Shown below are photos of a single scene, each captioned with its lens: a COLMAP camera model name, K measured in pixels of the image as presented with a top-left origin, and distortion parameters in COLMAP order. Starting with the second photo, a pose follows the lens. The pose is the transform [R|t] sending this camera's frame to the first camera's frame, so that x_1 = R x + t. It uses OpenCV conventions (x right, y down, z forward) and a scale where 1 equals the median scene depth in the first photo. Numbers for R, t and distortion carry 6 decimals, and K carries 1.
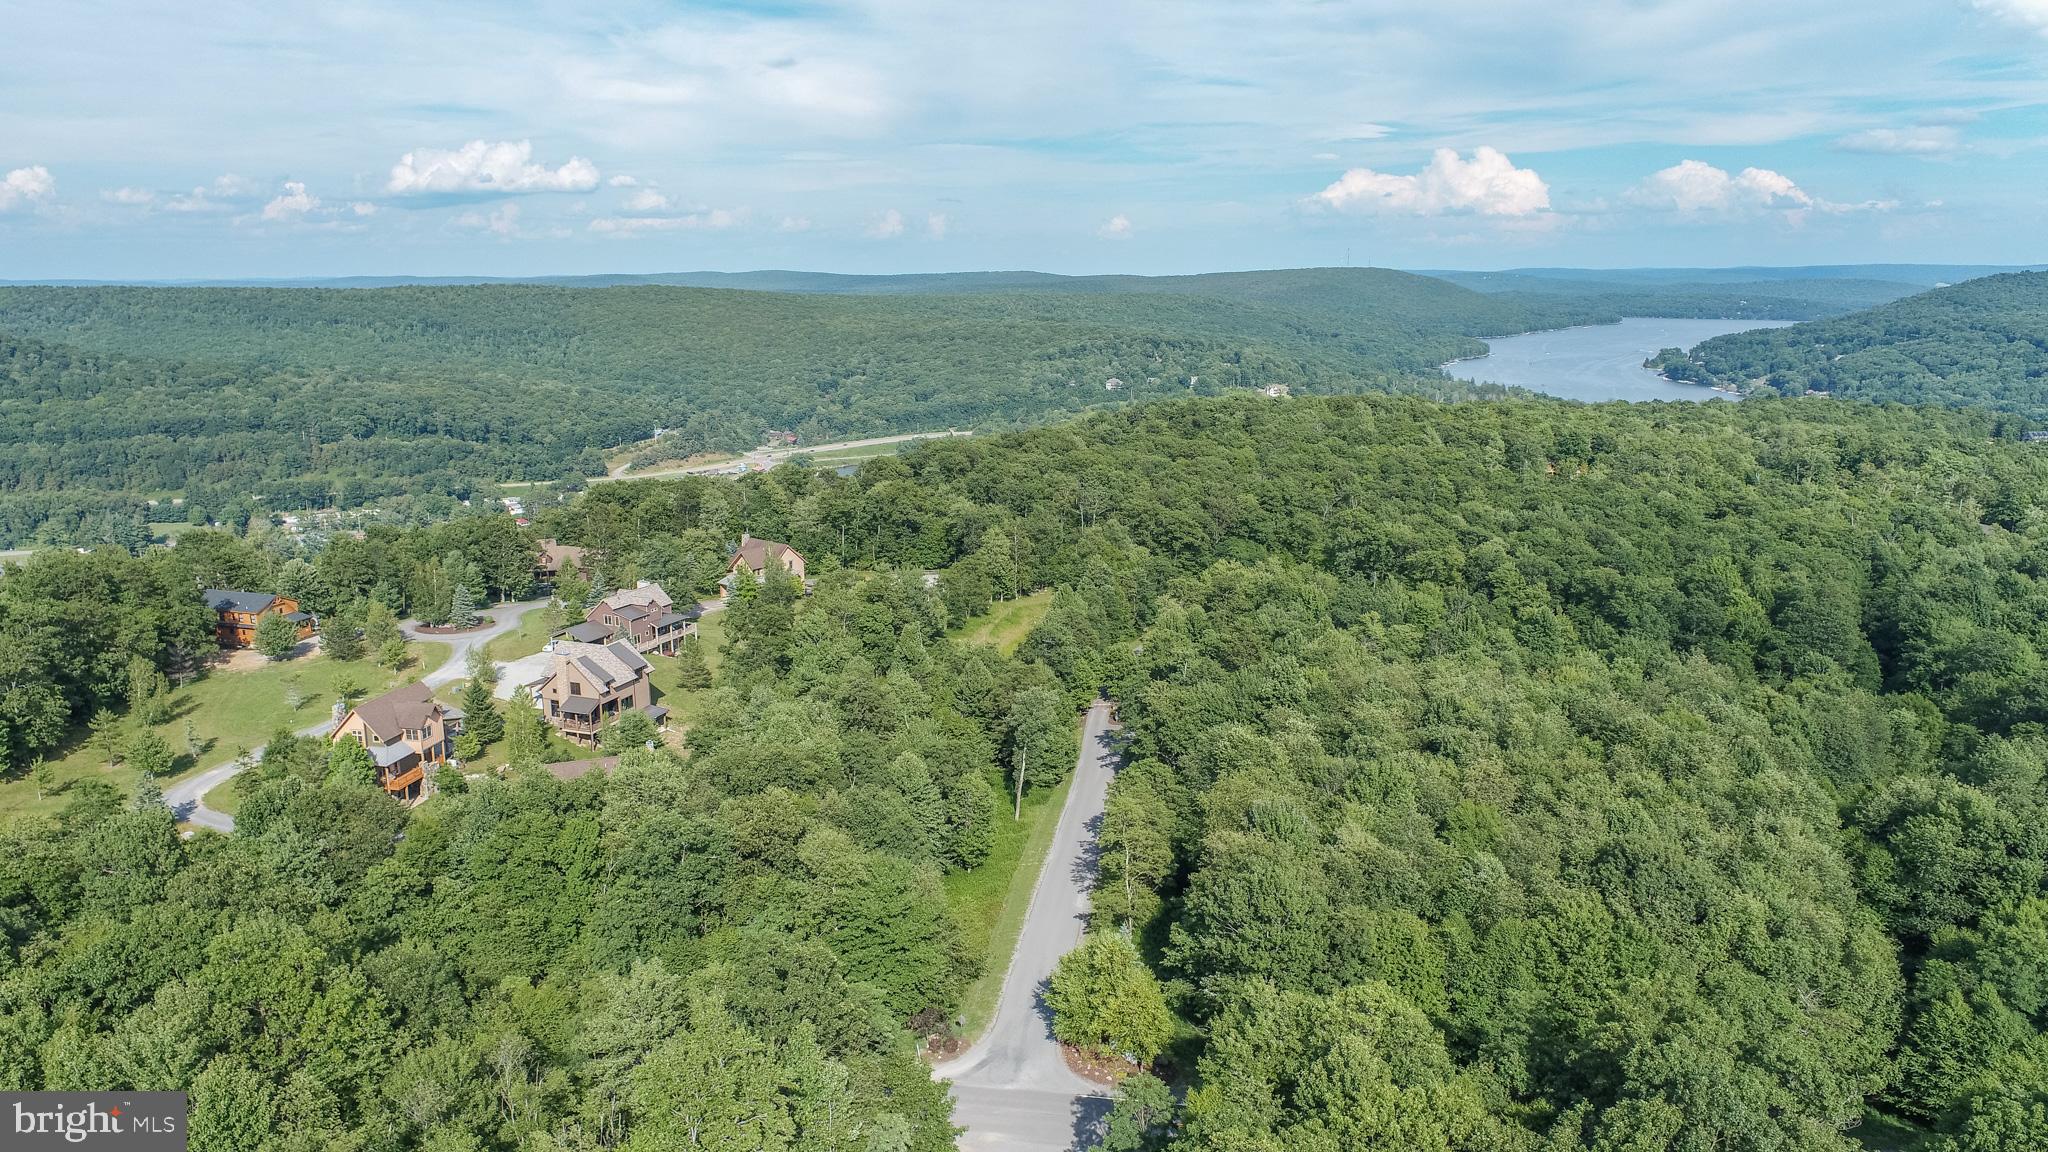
lens RADIAL K [[1380.3, 0, 1022.8], [0, 1380.3, 585.2], [0, 0, 1]] dist [-0.014400, 0.006019]
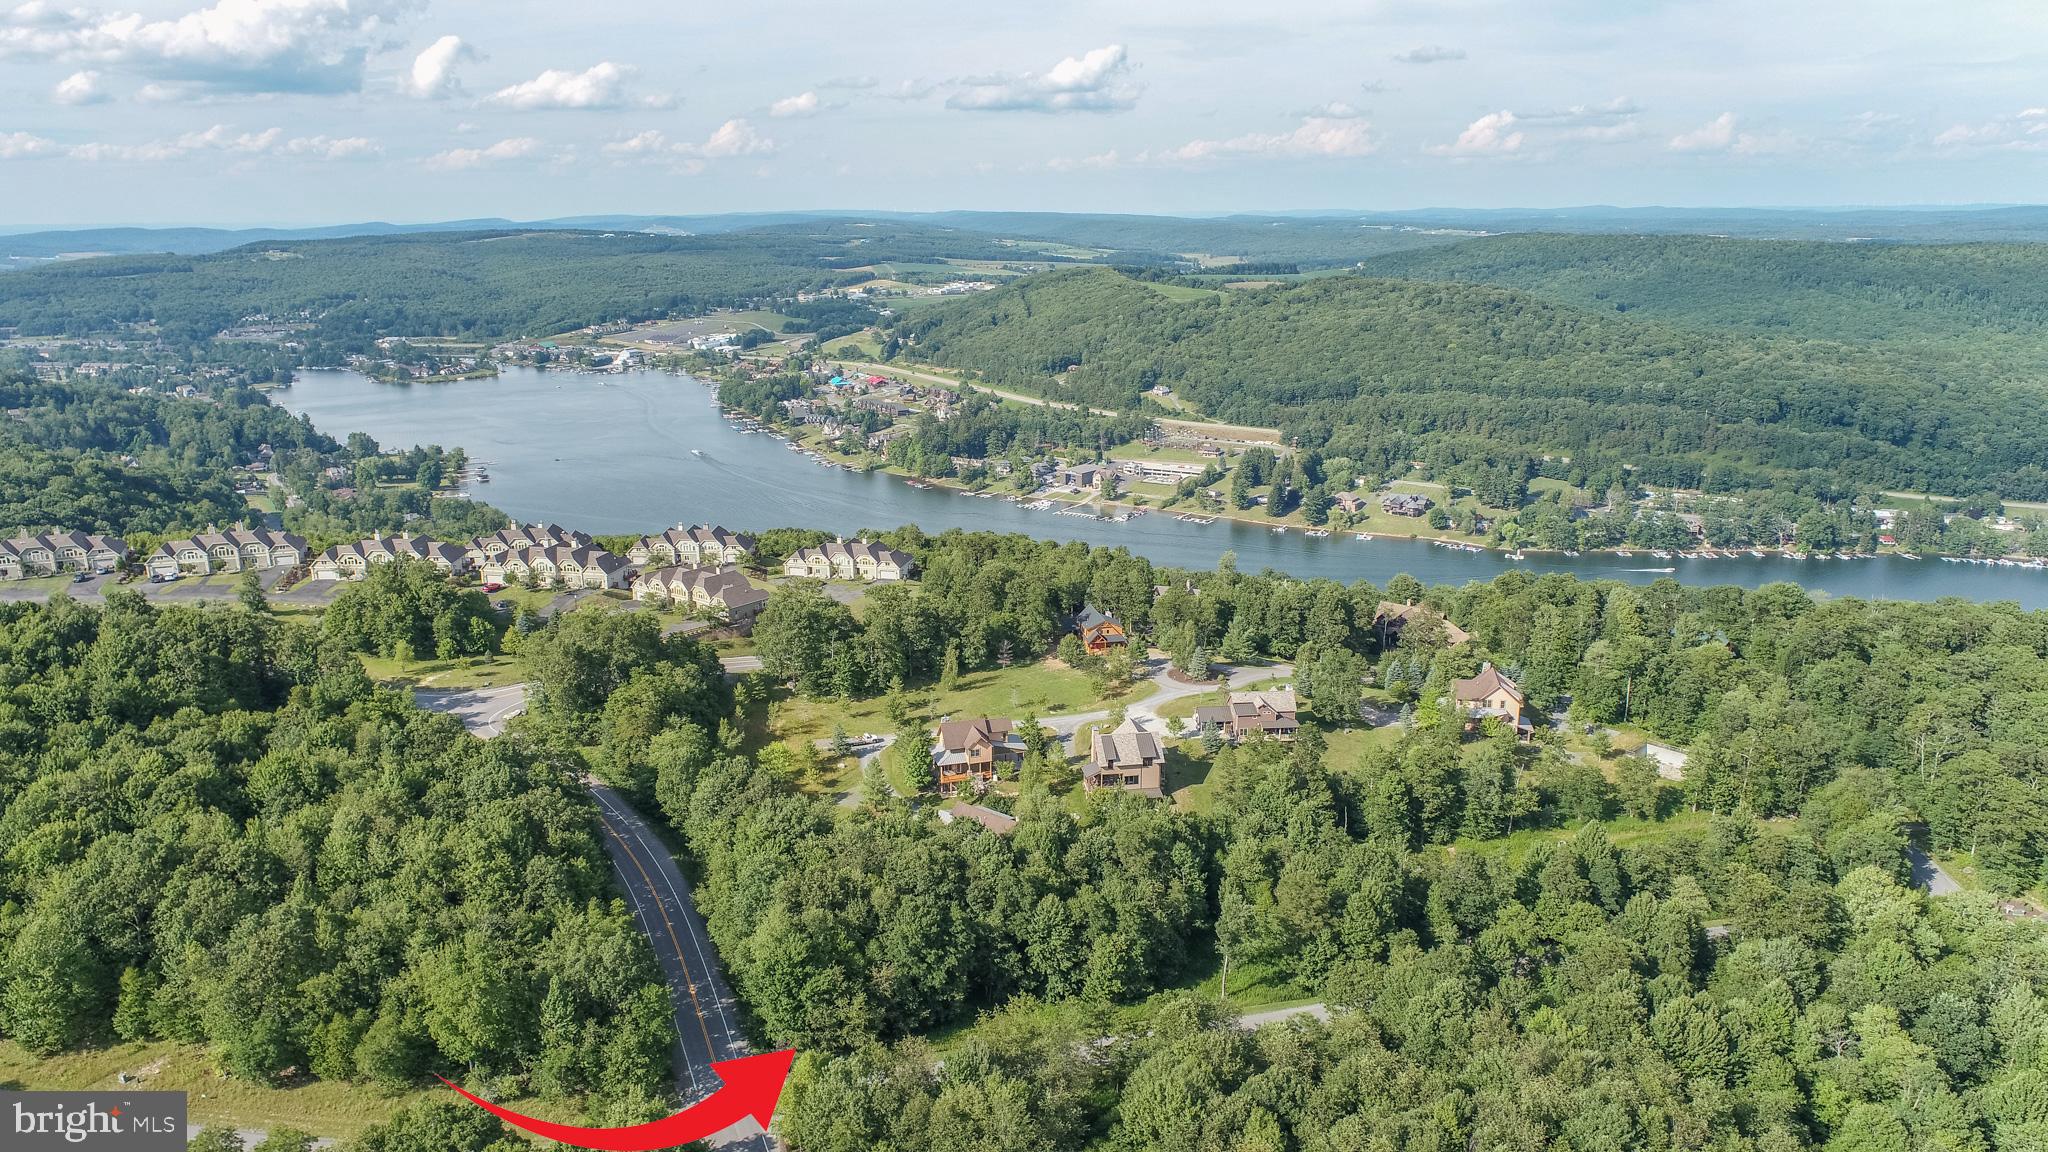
lens RADIAL K [[1380.3, 0, 1022.8], [0, 1380.3, 585.2], [0, 0, 1]] dist [-0.014400, 0.006019]
pose [[0.481296, 0.230414, -0.845733, 0.426366], [-0.186247, 0.969684, 0.158193, -0.164967], [0.856543, 0.081378, 0.509619, 0.135968]]
